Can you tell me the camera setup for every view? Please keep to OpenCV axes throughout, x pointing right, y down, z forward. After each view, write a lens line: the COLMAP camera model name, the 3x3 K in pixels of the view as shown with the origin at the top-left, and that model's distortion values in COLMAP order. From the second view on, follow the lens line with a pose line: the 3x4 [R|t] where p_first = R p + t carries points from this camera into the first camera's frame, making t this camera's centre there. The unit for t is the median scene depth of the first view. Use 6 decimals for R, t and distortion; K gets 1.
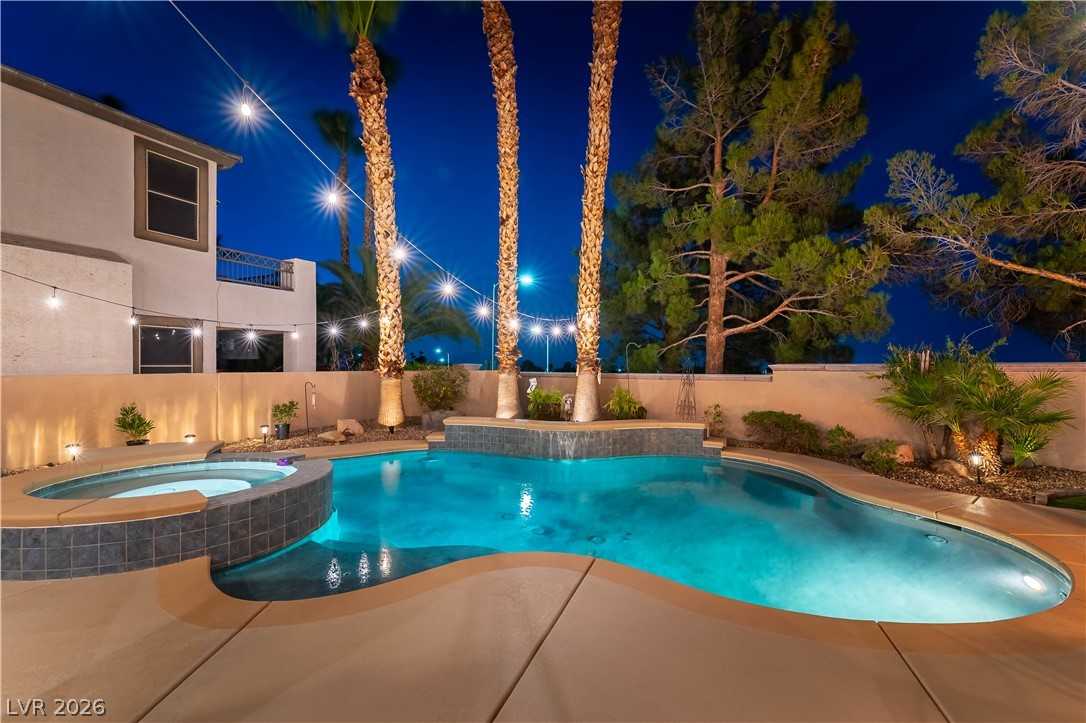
lens RADIAL K [[476.1, 0, 547.0], [0, 476.1, 365.7], [0, 0, 1]] dist [0.000705, -0.000199]
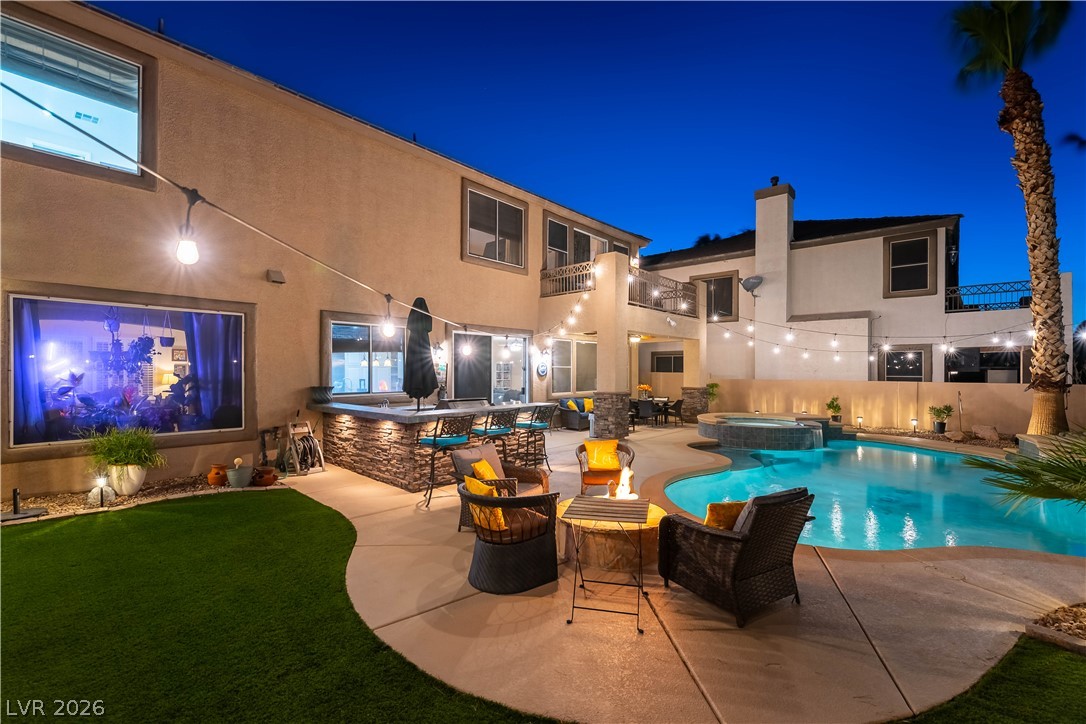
lens RADIAL K [[466.6, 0, 544.7], [0, 466.6, 369.1], [0, 0, 1]] dist [0.000044, 0.000085]
pose [[-0.296720, -0.002931, -0.954960, 0.906672], [-0.004247, 0.999989, -0.001750, -0.014215], [0.954955, 0.003537, -0.296730, 0.311779]]
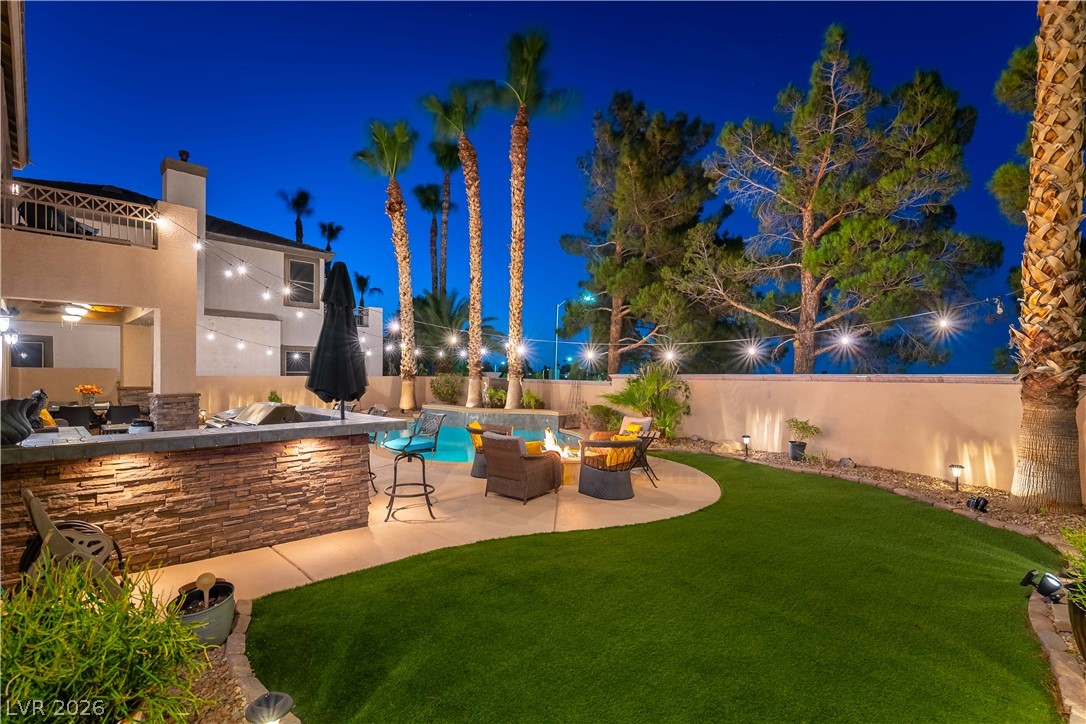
lens RADIAL K [[497.2, 0, 521.8], [0, 497.2, 375.9], [0, 0, 1]] dist [0.000063, -0.000053]
pose [[0.931853, 0.010375, -0.362688, 0.679882], [-0.008809, 0.999943, 0.005970, -0.003613], [0.362730, -0.002368, 0.931891, -0.471537]]
